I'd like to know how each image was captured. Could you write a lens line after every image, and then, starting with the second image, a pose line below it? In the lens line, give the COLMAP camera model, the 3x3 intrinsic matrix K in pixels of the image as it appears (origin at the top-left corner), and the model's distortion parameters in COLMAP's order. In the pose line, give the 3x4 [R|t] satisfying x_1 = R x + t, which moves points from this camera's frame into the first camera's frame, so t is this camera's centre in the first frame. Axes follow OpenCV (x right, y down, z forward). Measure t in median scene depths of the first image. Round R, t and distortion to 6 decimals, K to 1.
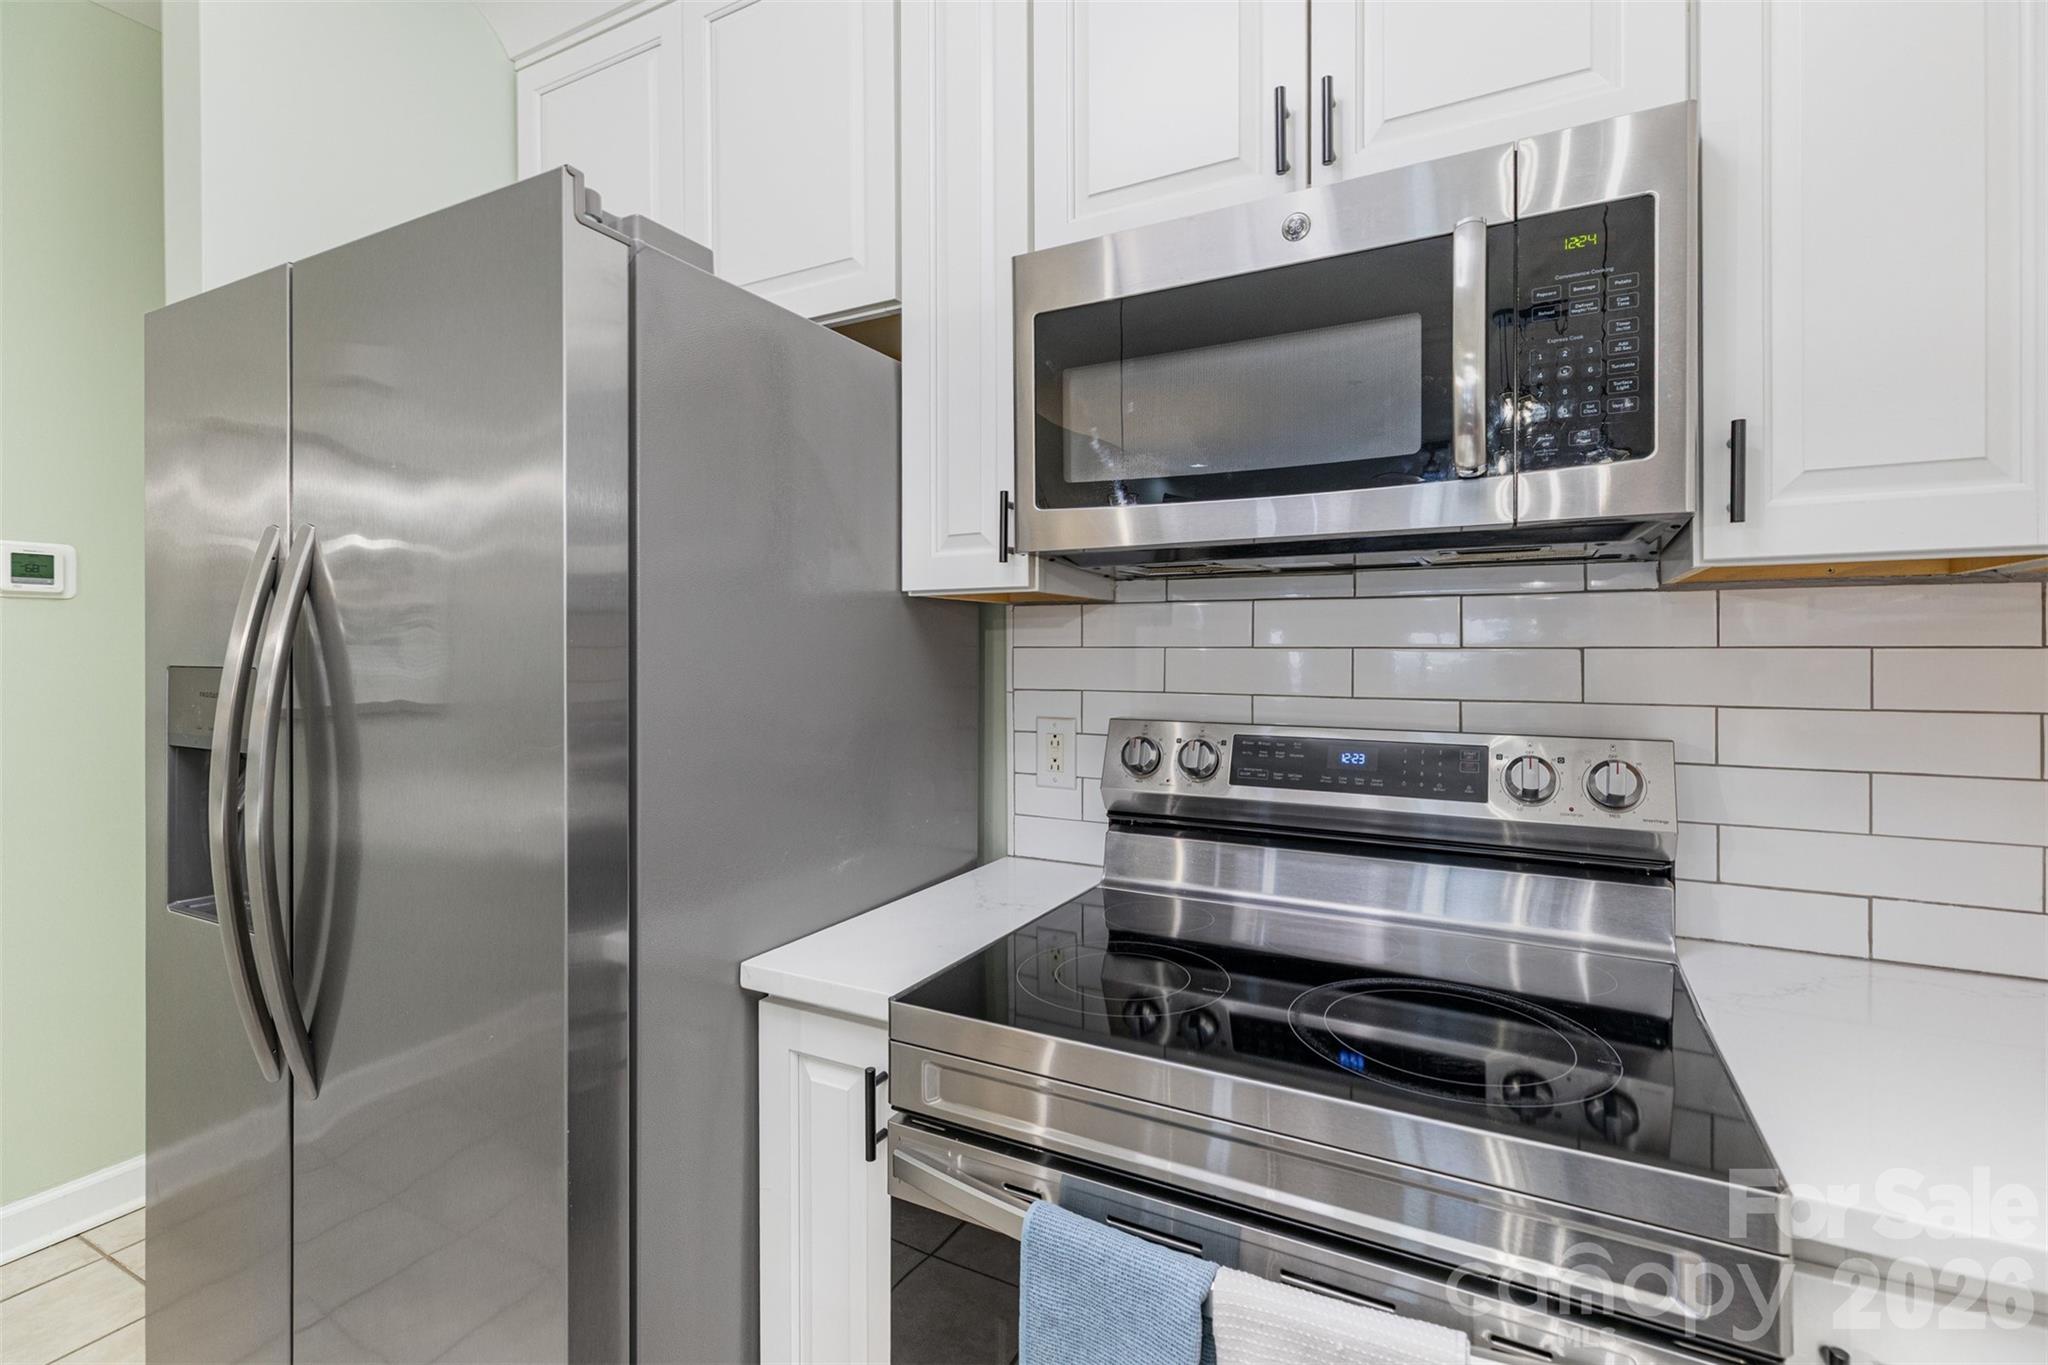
lens RADIAL K [[925.9, 0, 1020.5], [0, 925.9, 654.2], [0, 0, 1]] dist [-0.000221, 0.000030]
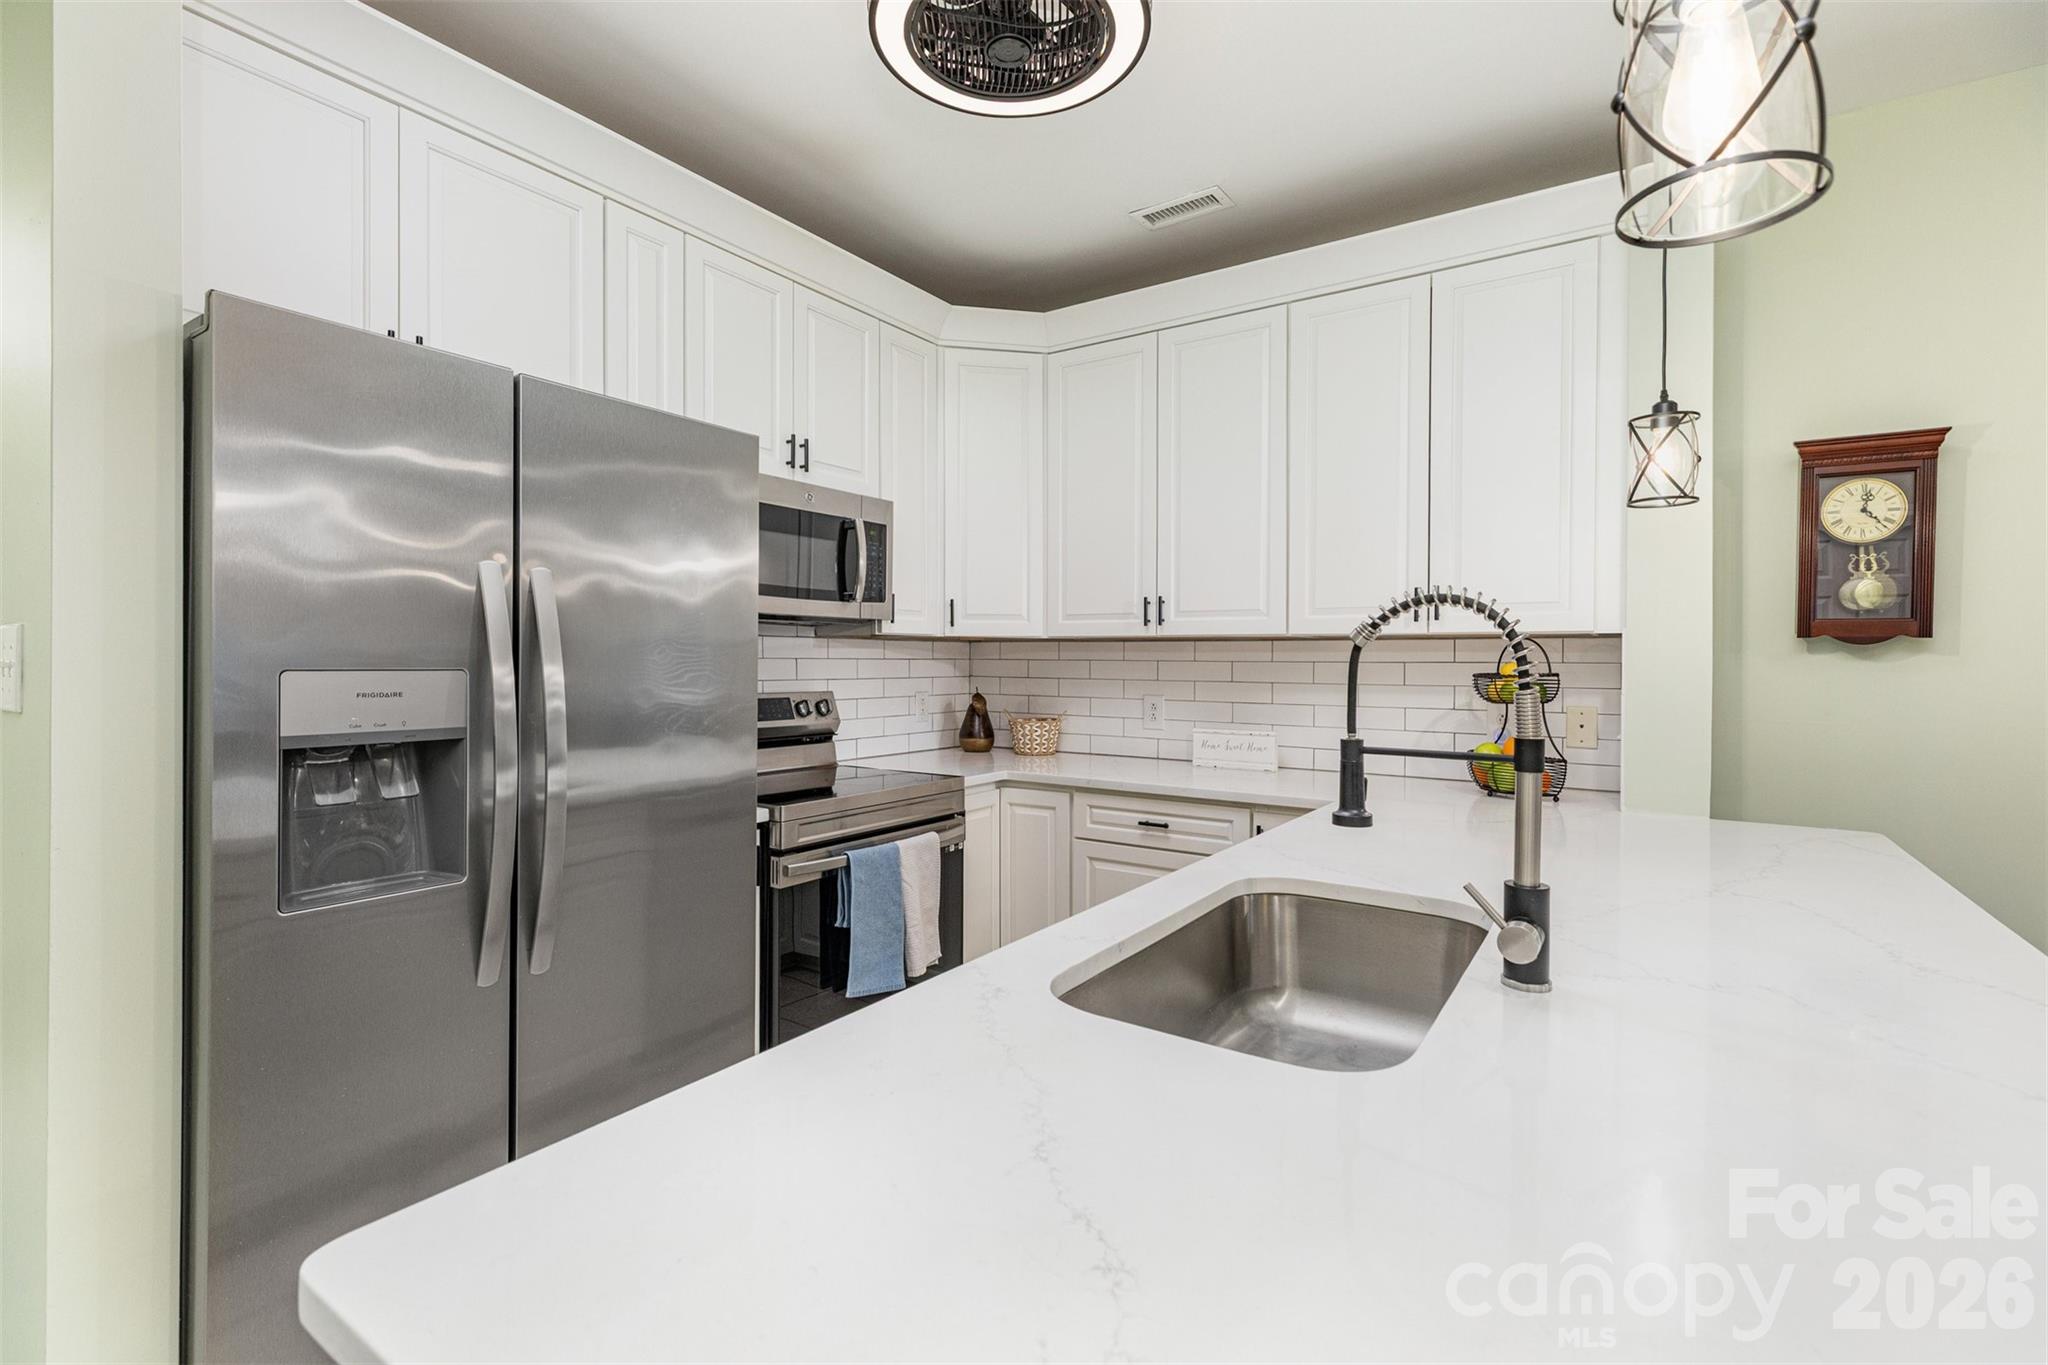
lens RADIAL K [[925.9, 0, 1020.5], [0, 925.9, 654.2], [0, 0, 1]] dist [-0.000221, 0.000030]
pose [[0.112621, 0.006063, 0.993619, -2.499160], [-0.004967, 0.999972, -0.005539, -0.008952], [-0.993626, -0.004312, 0.112648, 0.138009]]
